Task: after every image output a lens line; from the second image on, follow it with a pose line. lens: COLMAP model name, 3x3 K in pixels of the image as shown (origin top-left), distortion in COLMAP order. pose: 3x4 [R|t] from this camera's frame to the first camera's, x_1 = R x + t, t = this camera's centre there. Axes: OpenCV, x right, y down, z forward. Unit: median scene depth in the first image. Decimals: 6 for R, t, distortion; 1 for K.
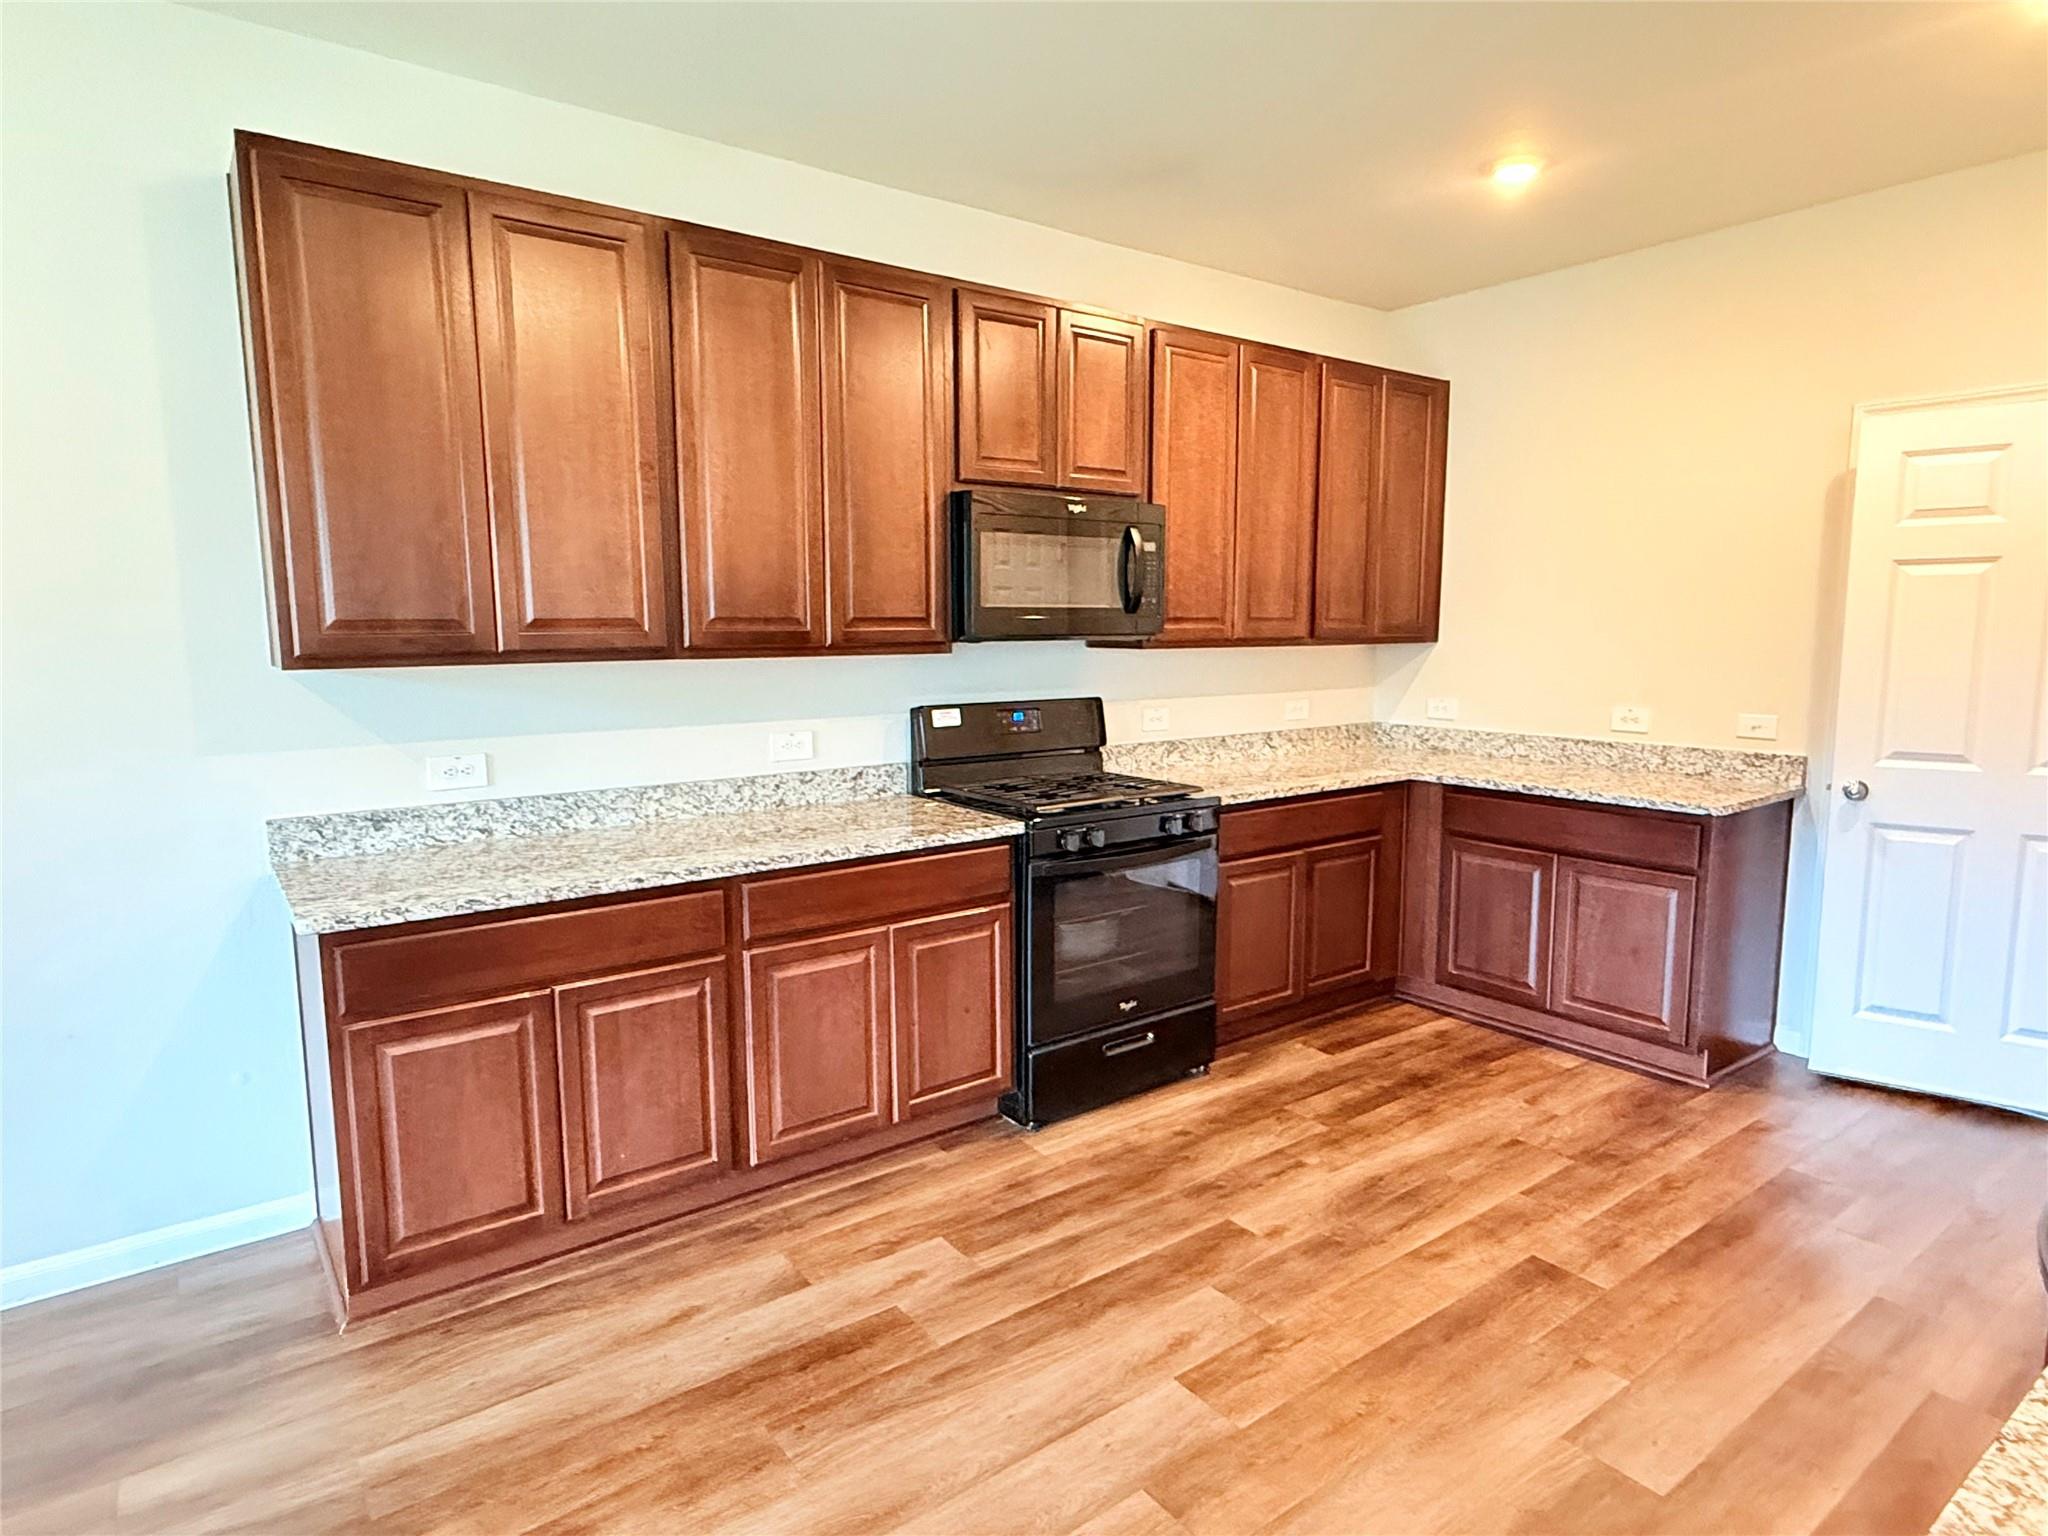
lens RADIAL K [[1153.9, 0, 1022.9], [0, 1153.9, 768.5], [0, 0, 1]] dist [0.002183, 0.000835]
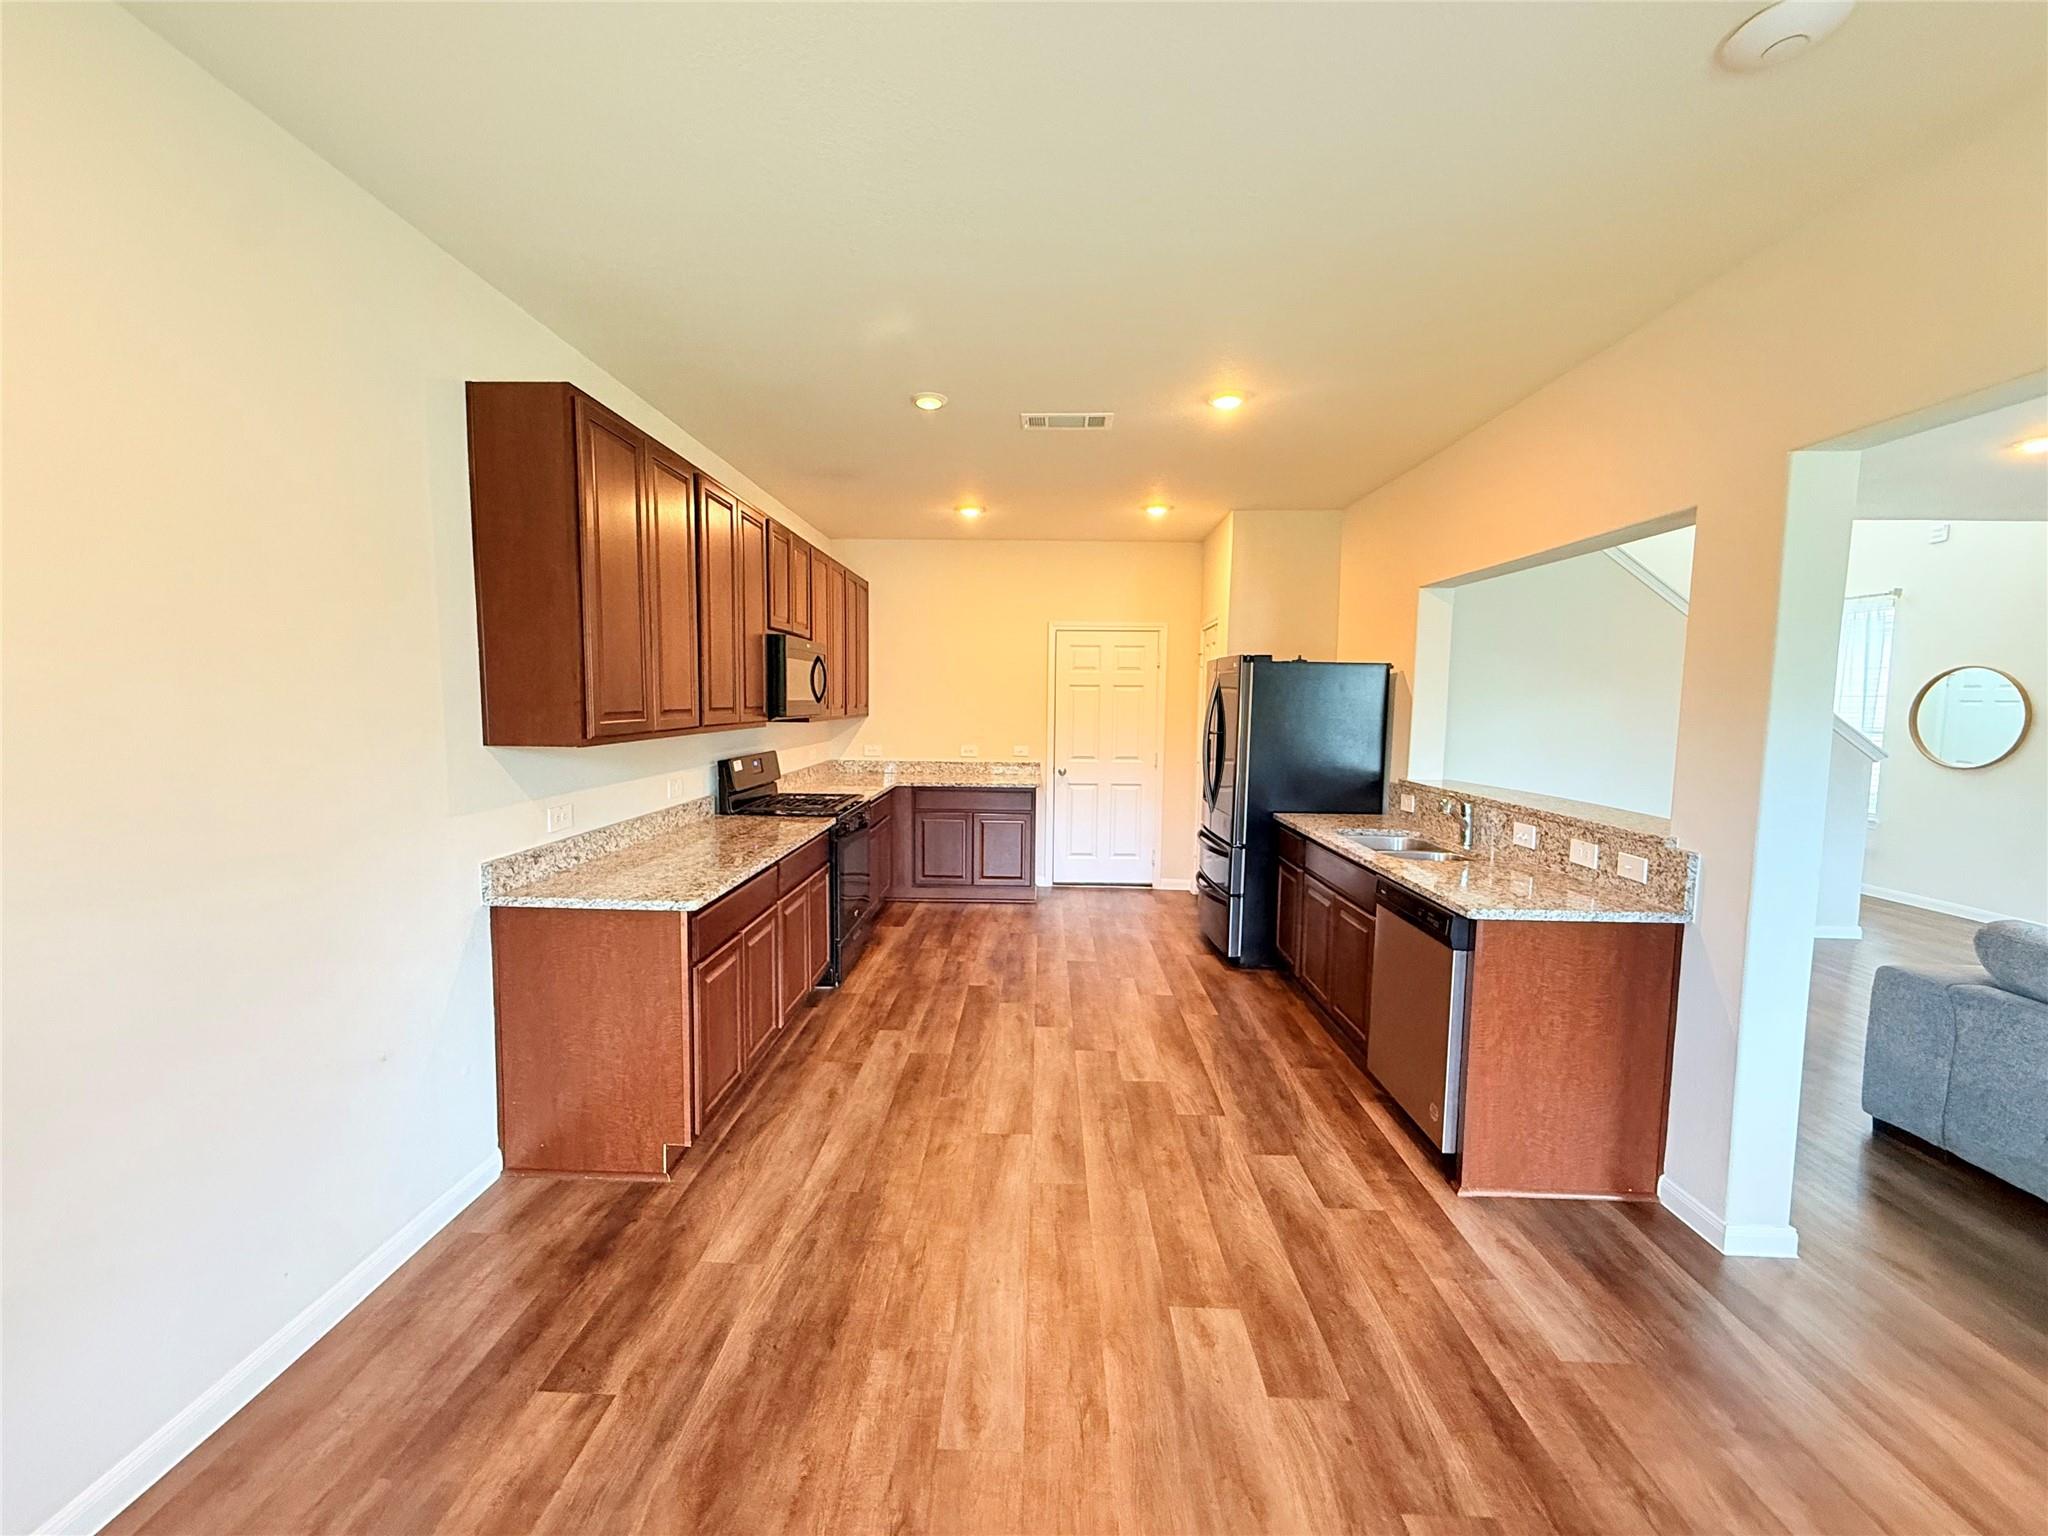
lens RADIAL K [[819.2, 0, 1018.5], [0, 819.2, 764.3], [0, 0, 1]] dist [0.000778, 0.000392]
pose [[0.618264, -0.053340, 0.784158, -0.899001], [0.085989, 0.996296, -0.000027, -0.013686], [-0.781252, 0.067445, 0.620561, -0.050818]]
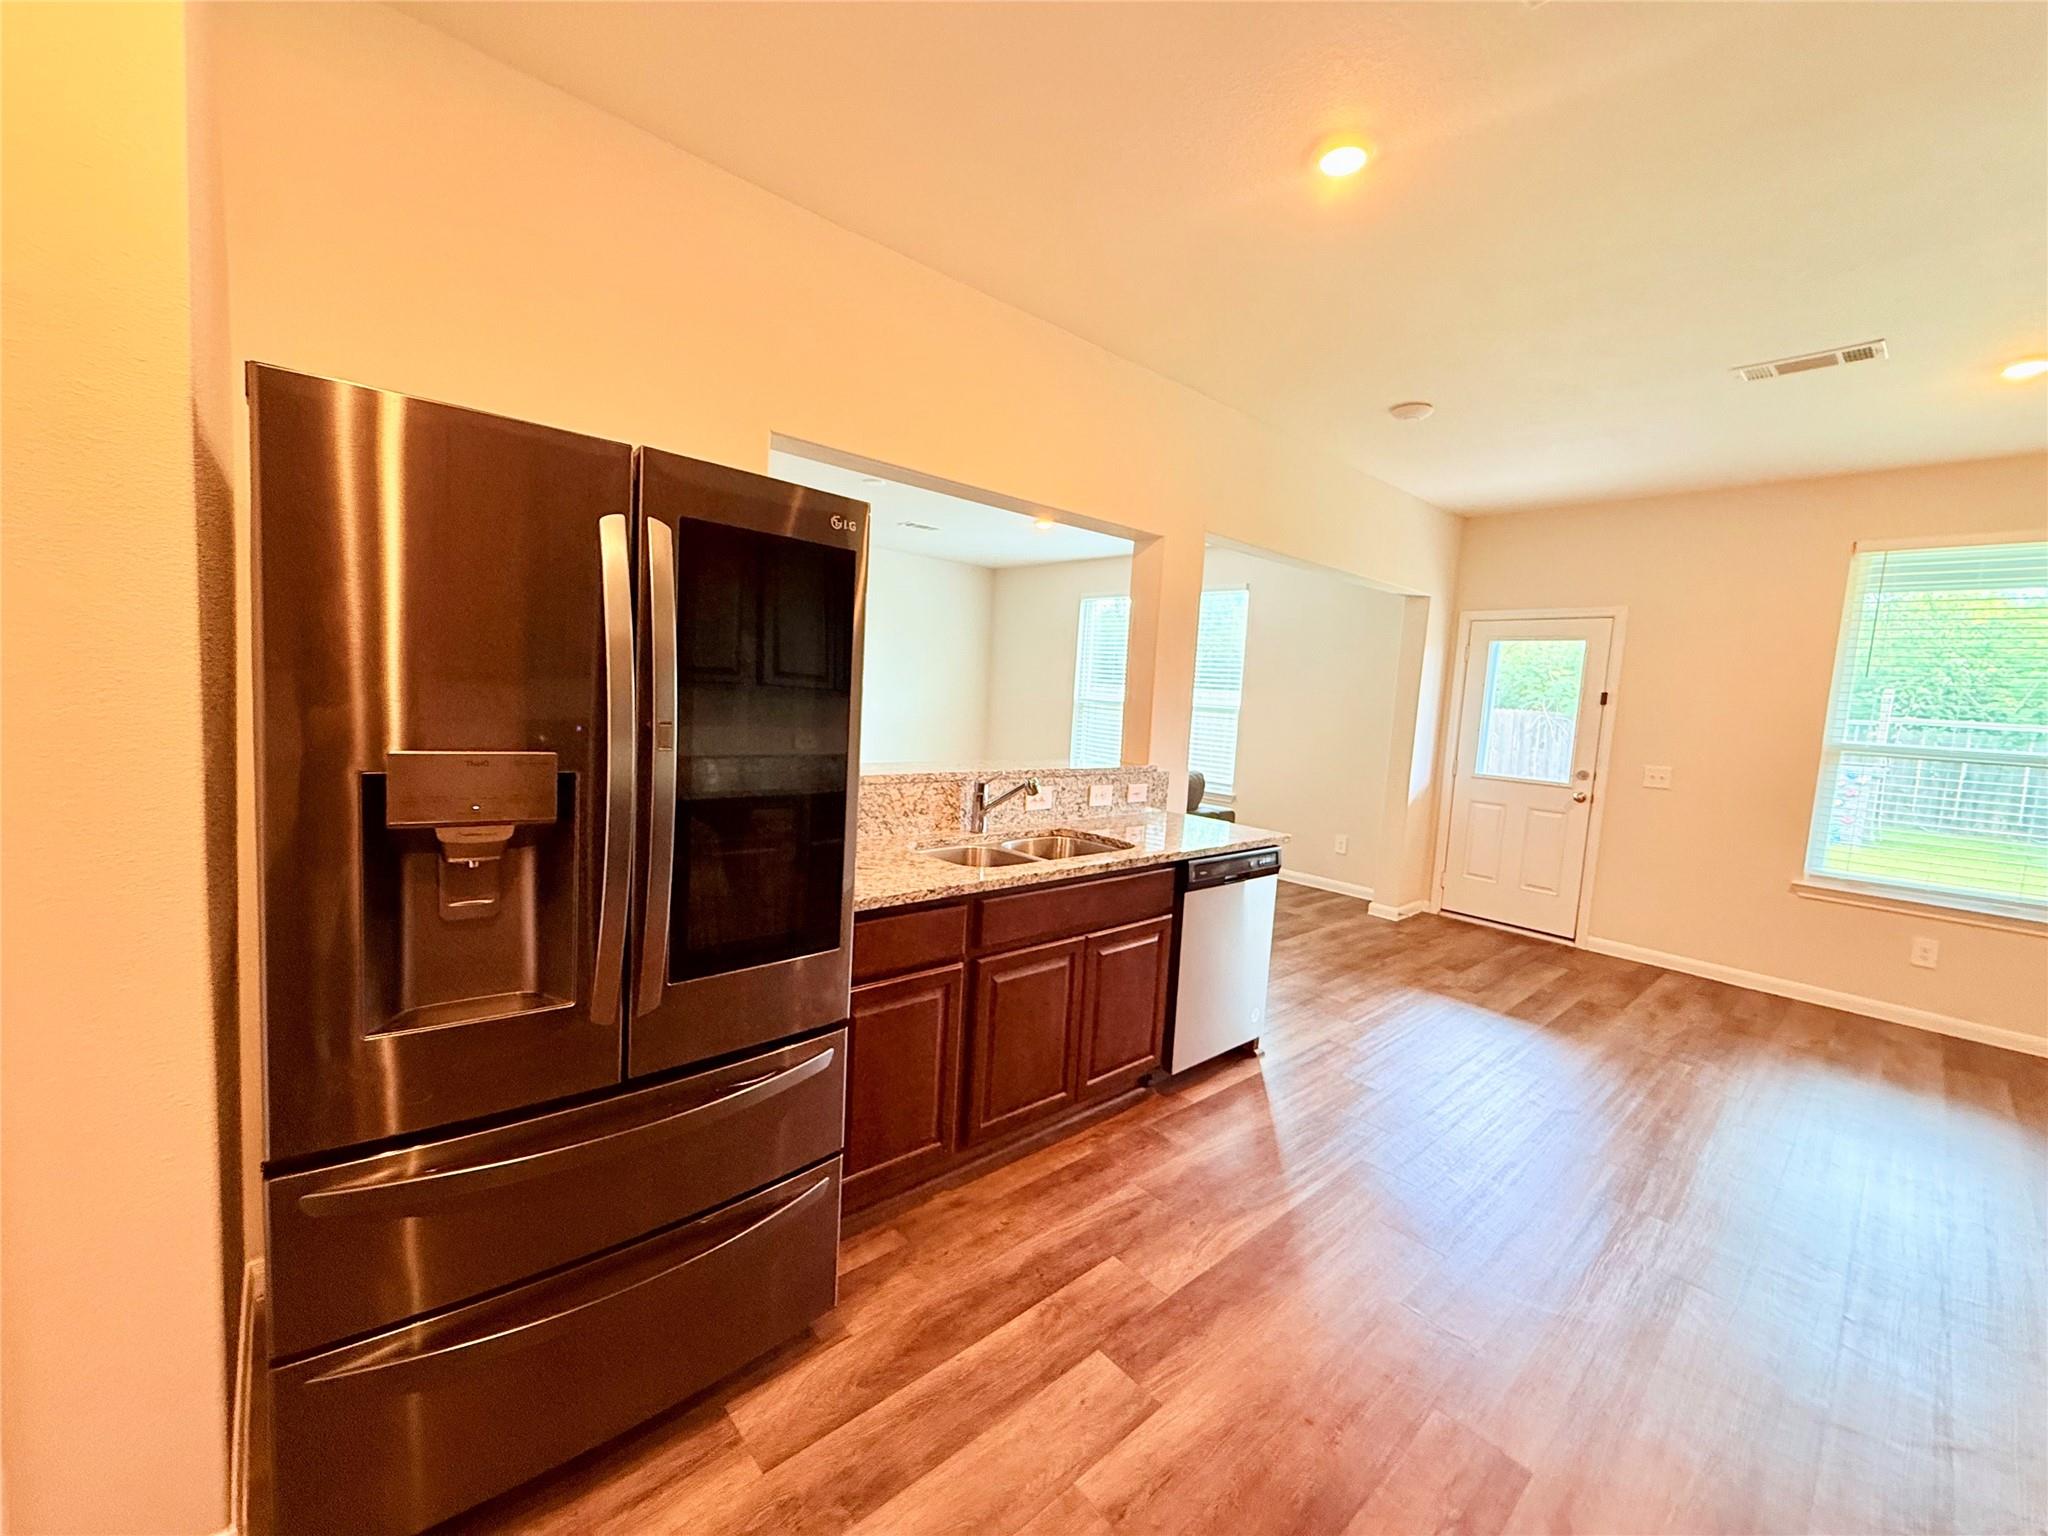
lens RADIAL K [[819.2, 0, 1018.0], [0, 819.2, 766.2], [0, 0, 1]] dist [0.000778, 0.000392]
pose [[-0.994368, -0.045759, -0.095594, 0.493776], [-0.065986, 0.973137, 0.220569, -0.136213], [0.082933, 0.225635, -0.970676, 1.128292]]
